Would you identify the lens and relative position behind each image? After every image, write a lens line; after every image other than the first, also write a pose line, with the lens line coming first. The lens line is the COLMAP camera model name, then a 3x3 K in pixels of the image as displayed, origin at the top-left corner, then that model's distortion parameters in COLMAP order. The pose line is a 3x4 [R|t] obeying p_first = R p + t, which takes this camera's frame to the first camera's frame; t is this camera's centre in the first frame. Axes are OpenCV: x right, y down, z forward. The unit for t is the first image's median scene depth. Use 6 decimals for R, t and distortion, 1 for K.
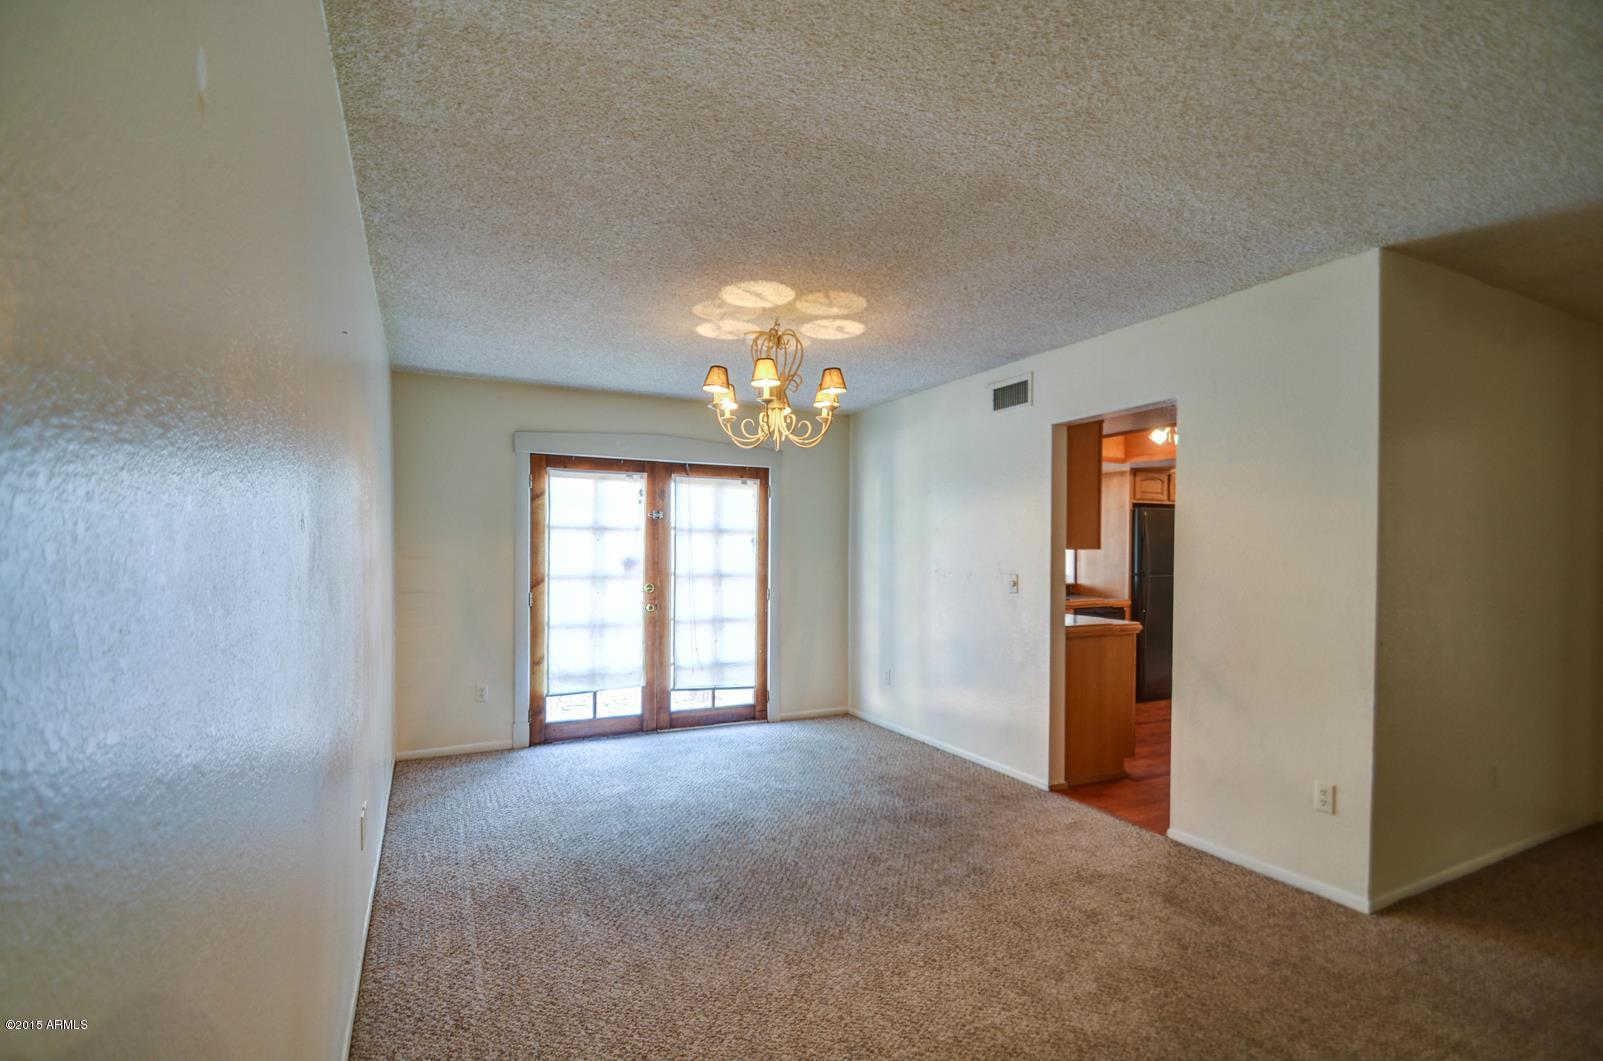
lens RADIAL K [[744.7, 0, 801.7], [0, 744.7, 561.2], [0, 0, 1]] dist [0.000203, -0.000010]
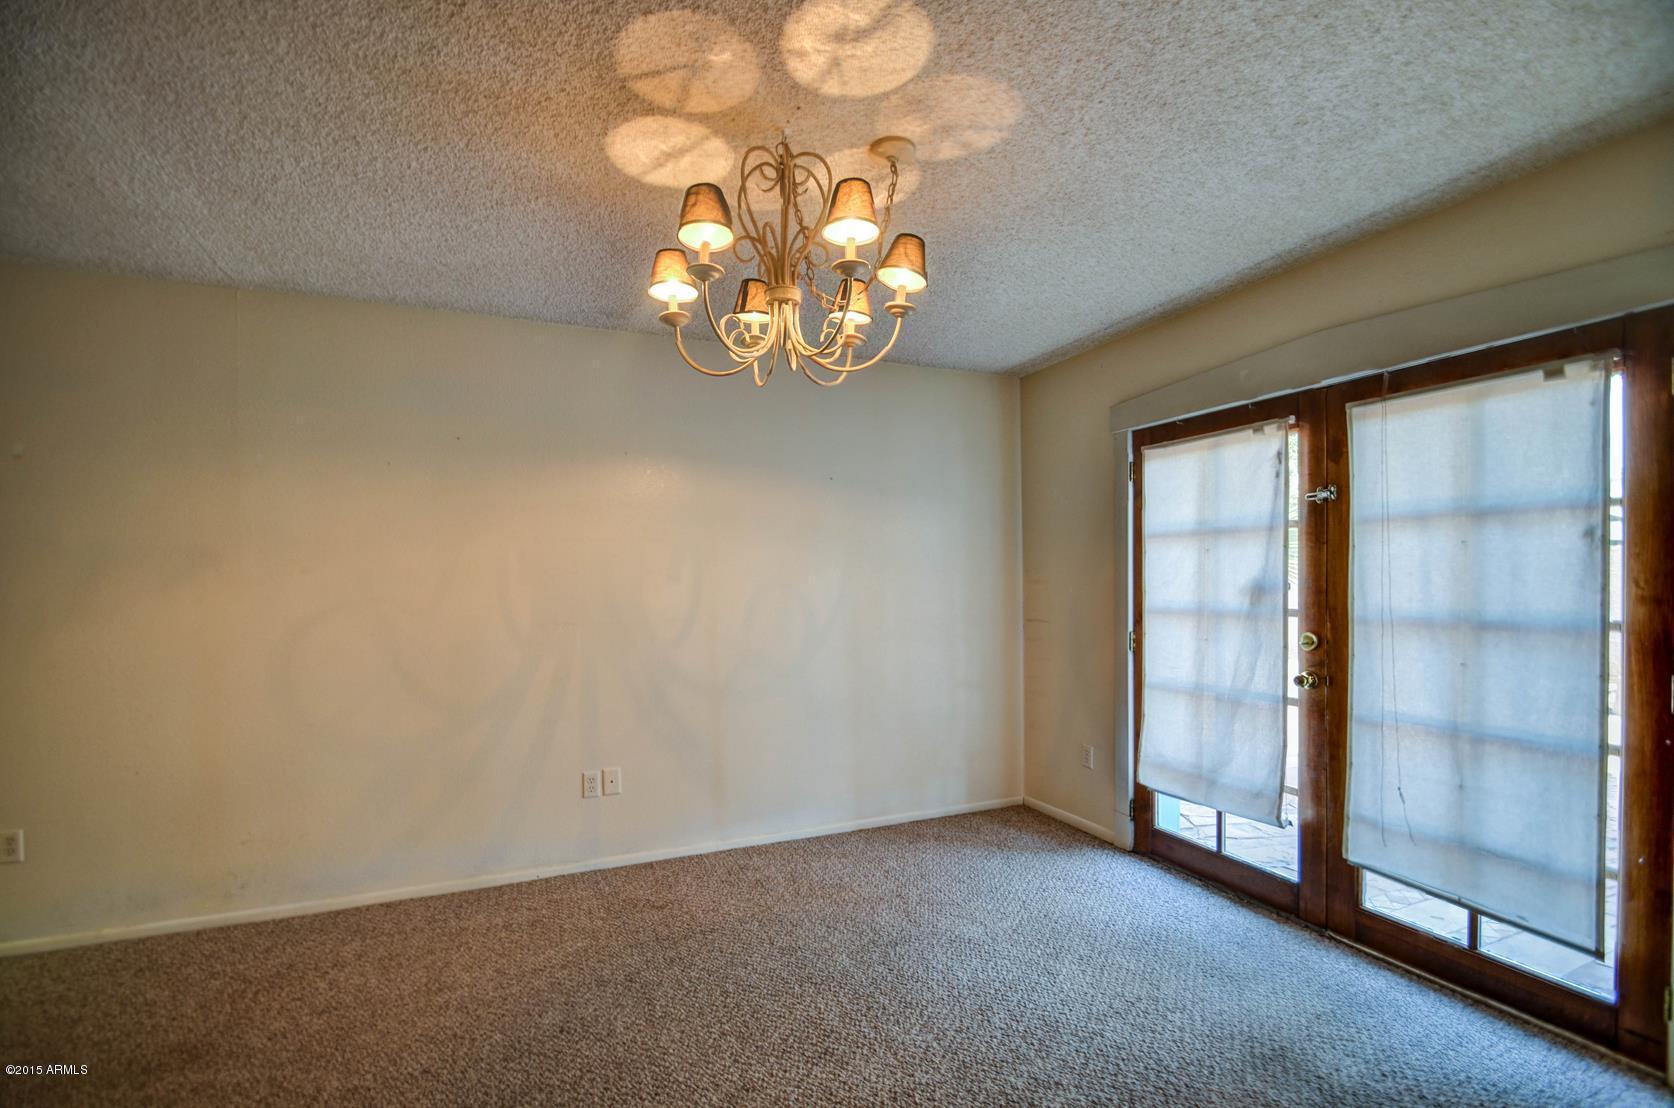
lens RADIAL K [[747.7, 0, 823.8], [0, 747.7, 584.7], [0, 0, 1]] dist [0.000834, -0.012093]
pose [[-0.092872, 0.004963, -0.995666, 0.349747], [-0.003357, 0.999980, 0.005297, -0.004190], [0.995672, 0.003834, -0.092853, 0.761175]]
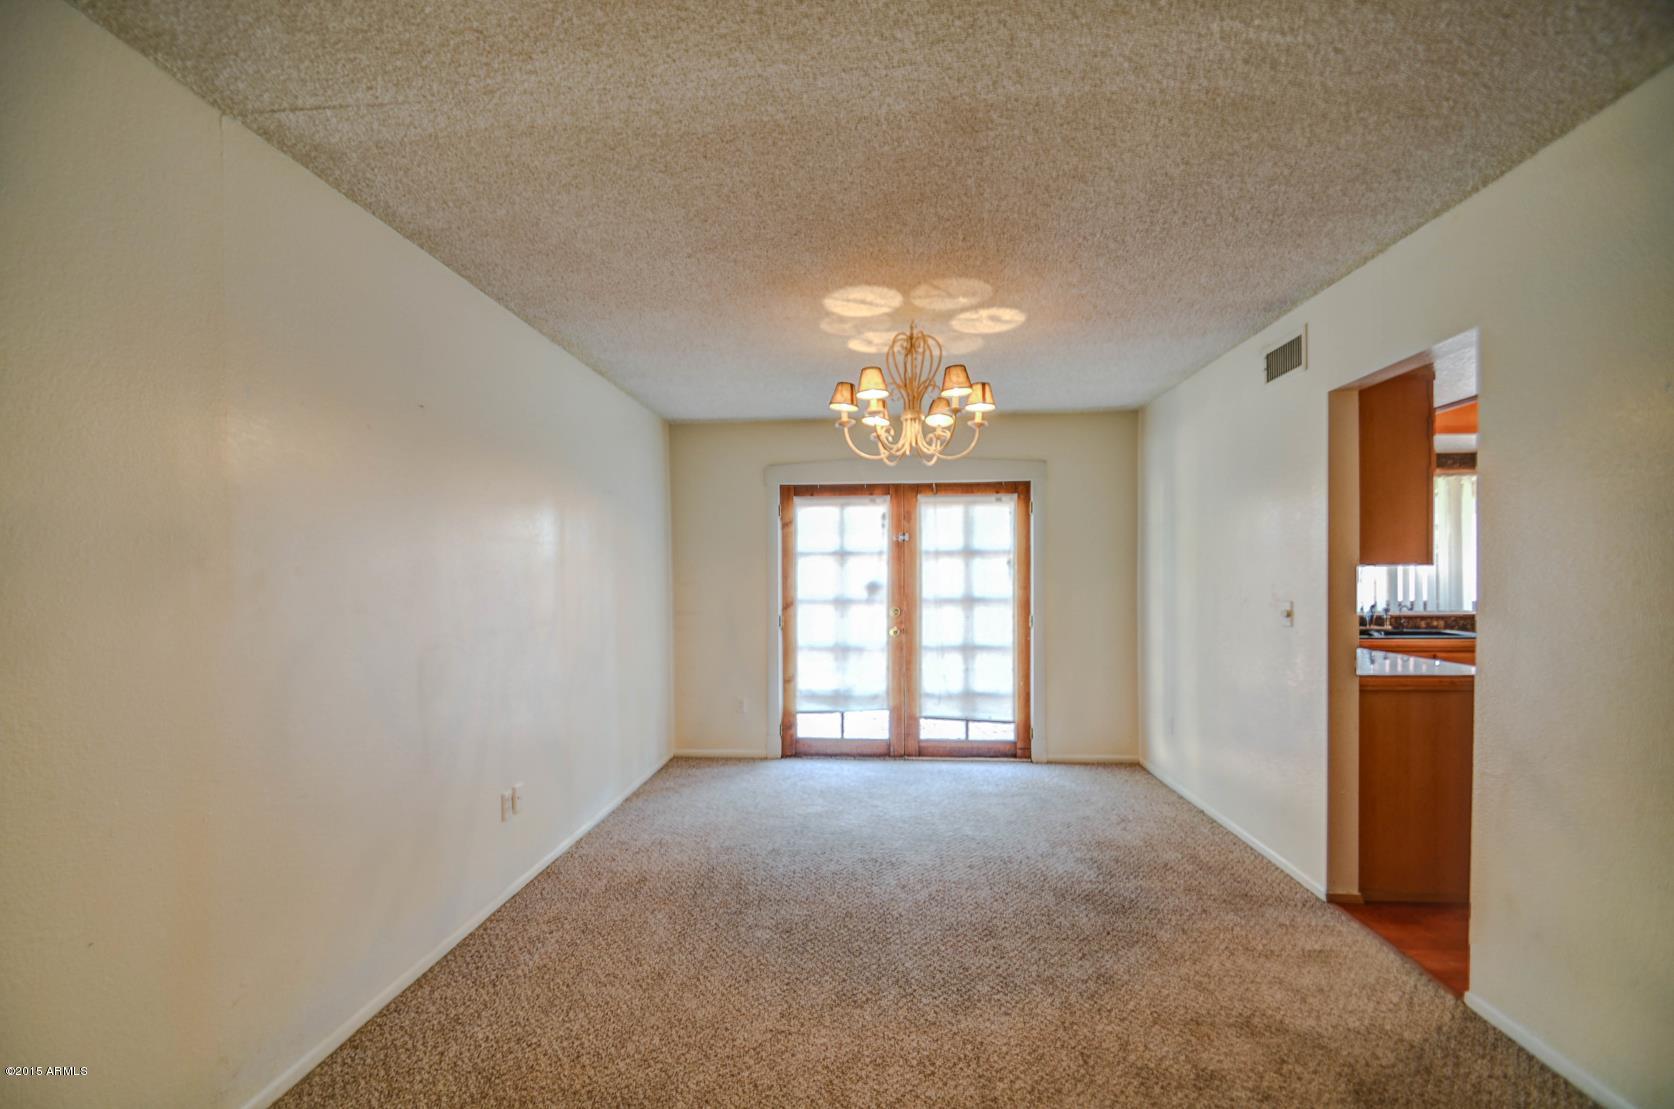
lens RADIAL K [[747.7, 0, 823.8], [0, 747.7, 585.2], [0, 0, 1]] dist [0.000834, -0.012093]
pose [[0.850140, -0.006109, -0.526521, 0.252528], [0.006740, 0.999977, -0.000720, -0.000078], [0.526514, -0.002937, 0.850162, 0.110822]]
